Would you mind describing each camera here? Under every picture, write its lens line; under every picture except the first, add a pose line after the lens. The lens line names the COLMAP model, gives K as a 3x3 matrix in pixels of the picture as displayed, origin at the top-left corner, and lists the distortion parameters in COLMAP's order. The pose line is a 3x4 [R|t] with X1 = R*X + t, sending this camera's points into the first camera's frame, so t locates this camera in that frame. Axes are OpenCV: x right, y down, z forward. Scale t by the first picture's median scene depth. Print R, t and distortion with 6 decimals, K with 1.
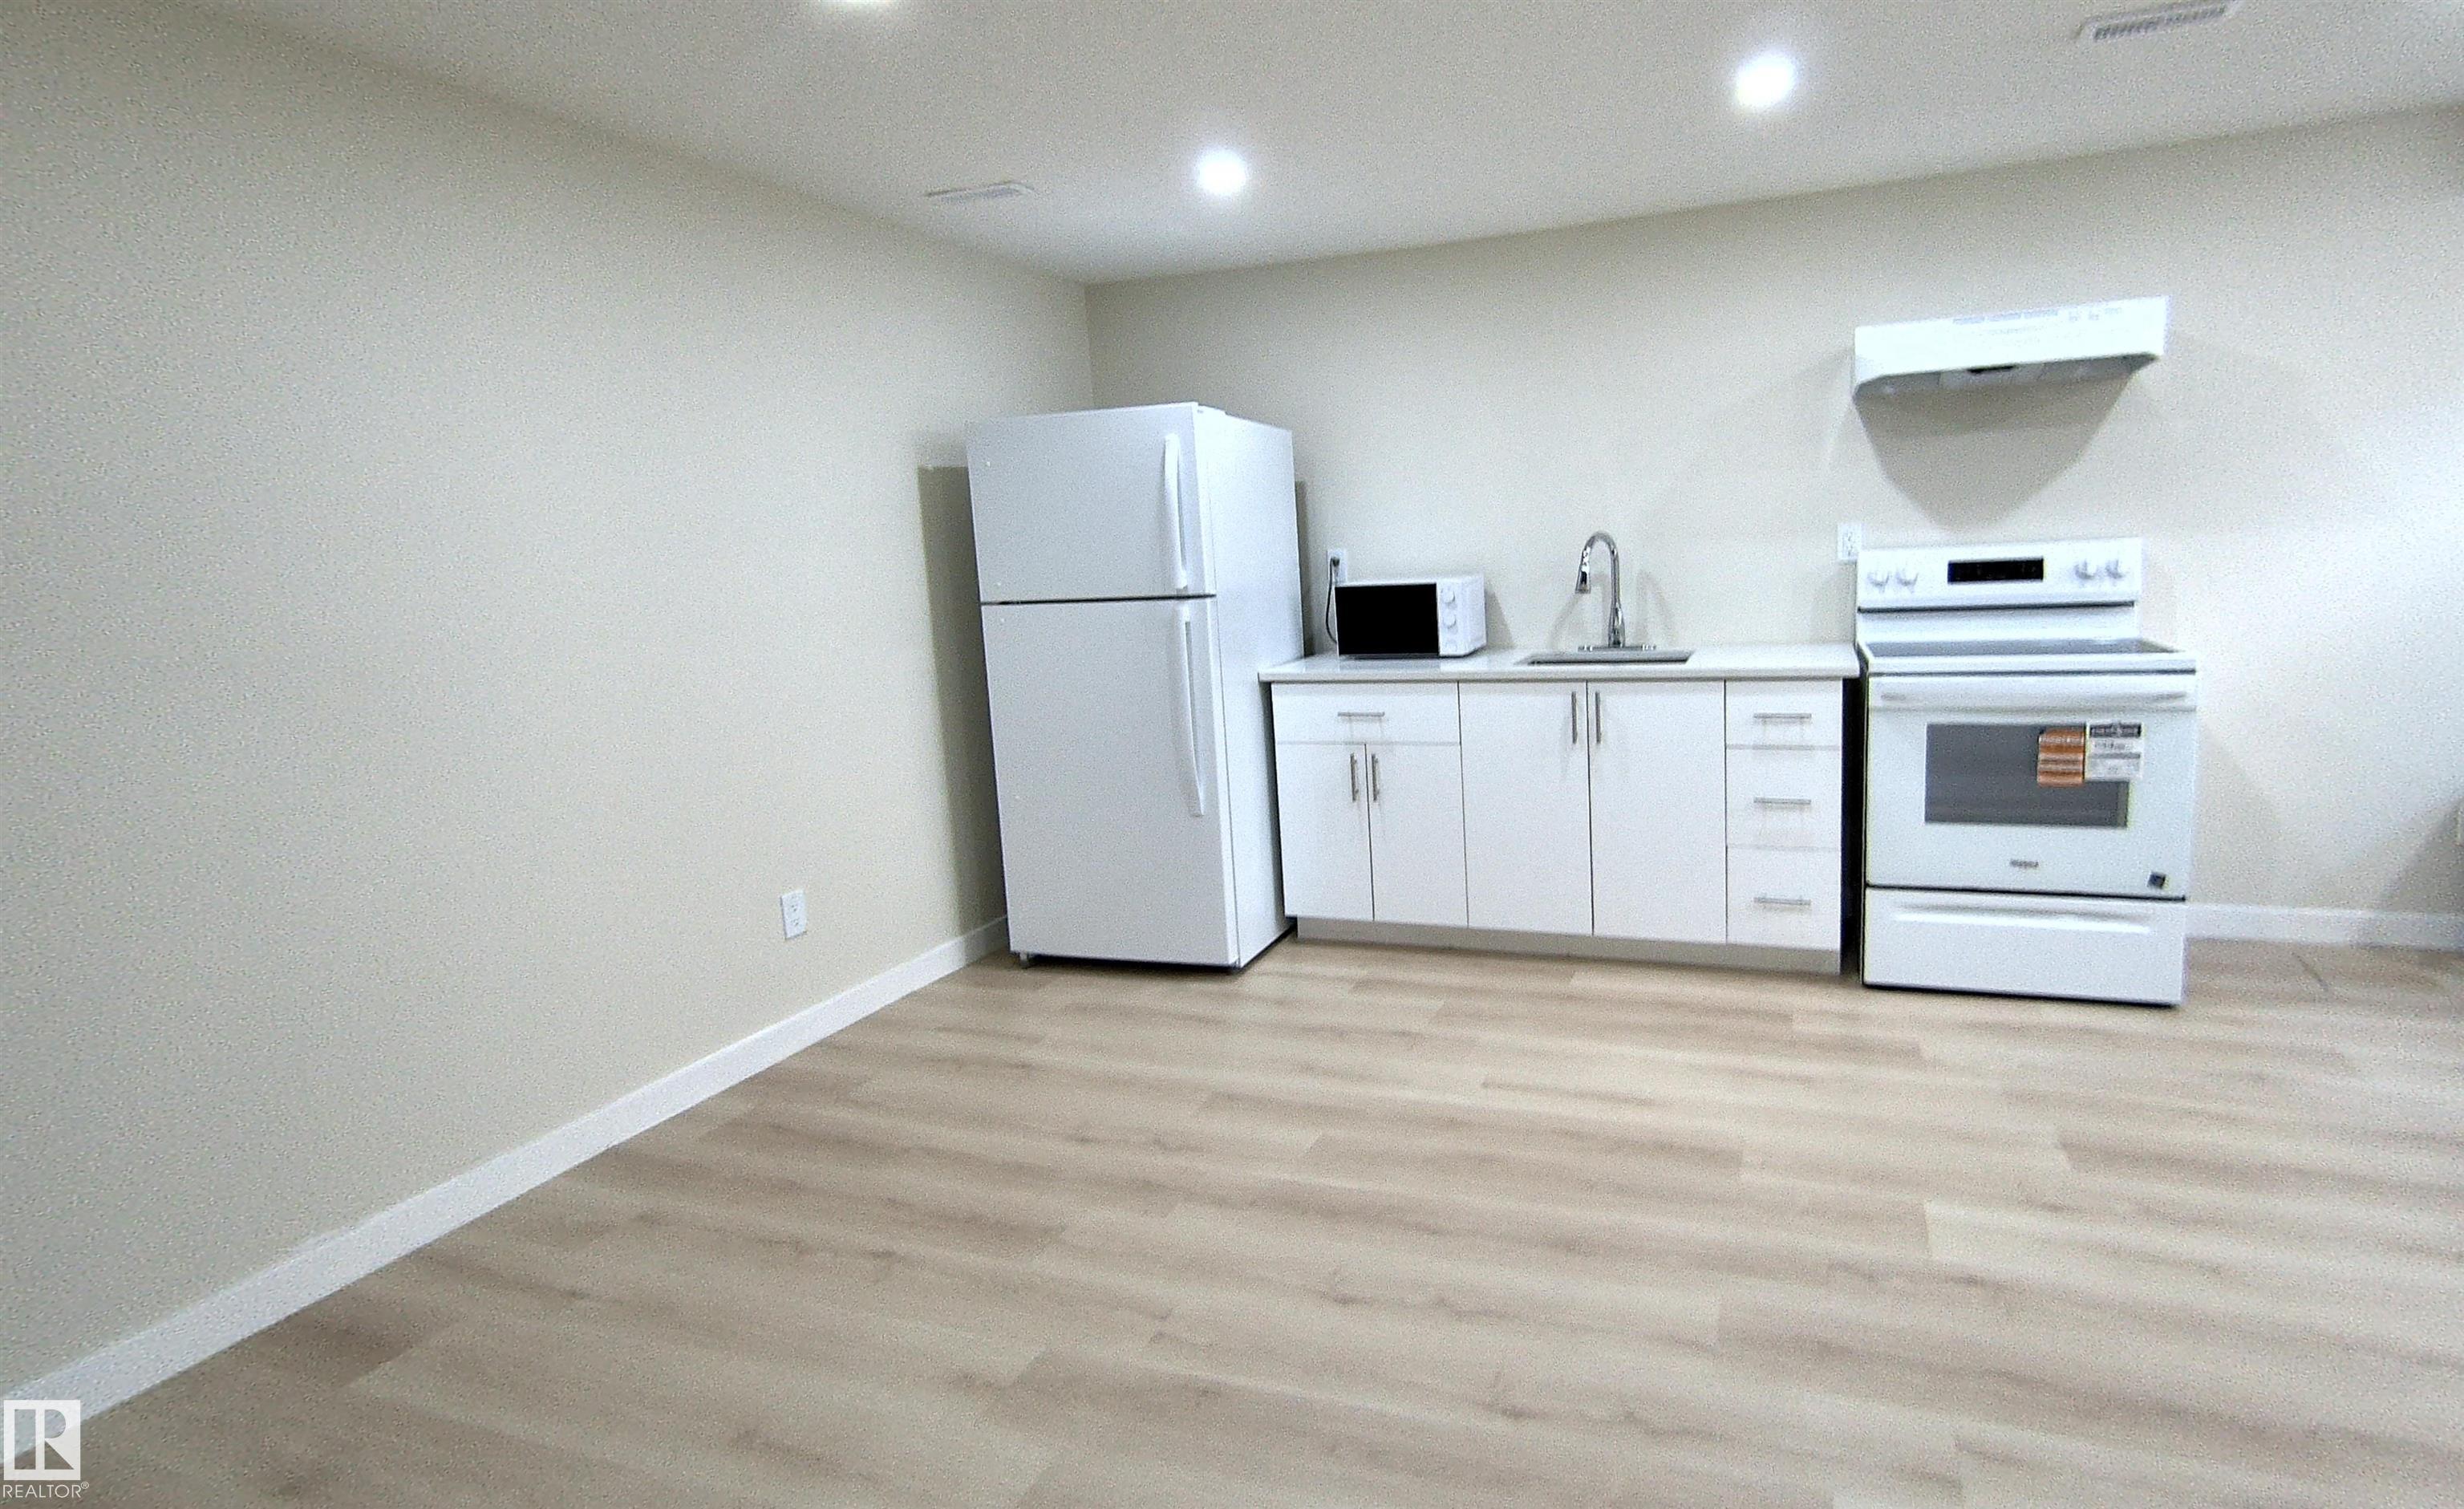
lens RADIAL K [[1148.4, 0, 1234.1], [0, 1148.4, 713.5], [0, 0, 1]] dist [0.001231, -0.000170]
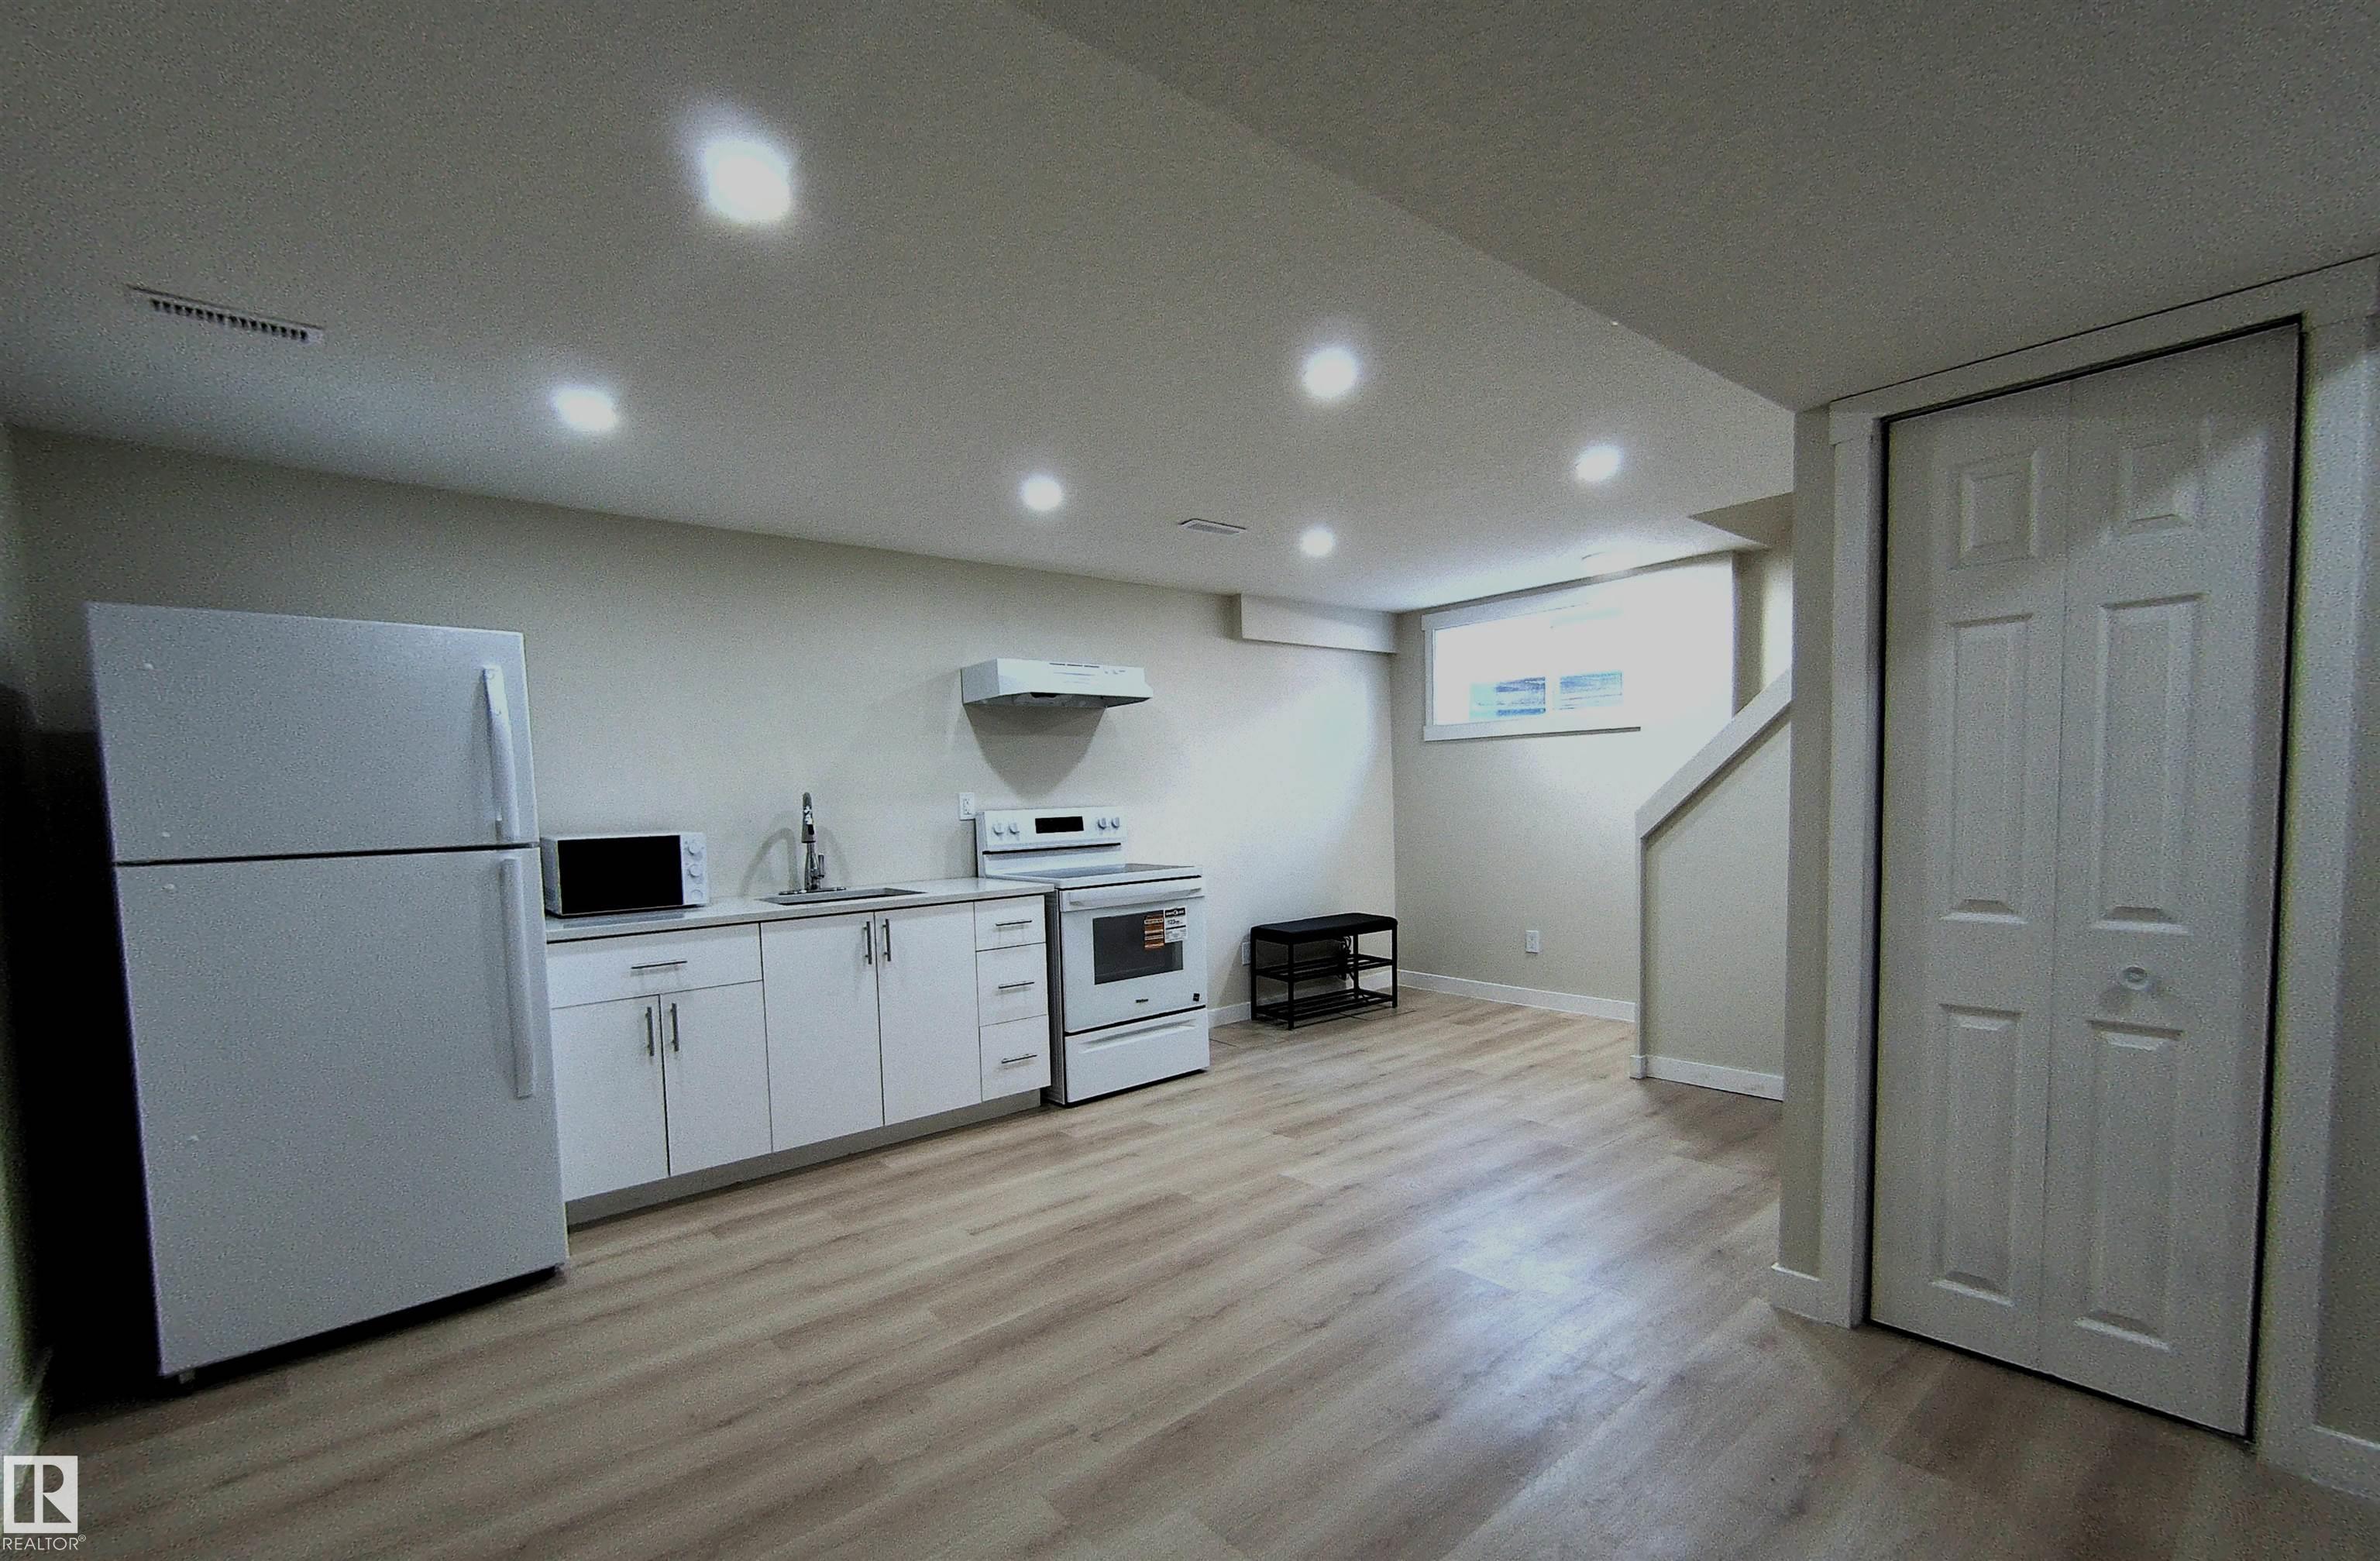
lens RADIAL K [[1049.1, 0, 1189.6], [0, 1049.1, 851.0], [0, 0, 1]] dist [0.000037, -0.000072]
pose [[0.506403, -0.014462, 0.862176, -0.497246], [0.124205, 0.990656, -0.056335, 0.012910], [-0.853305, 0.135615, 0.503467, 0.160726]]
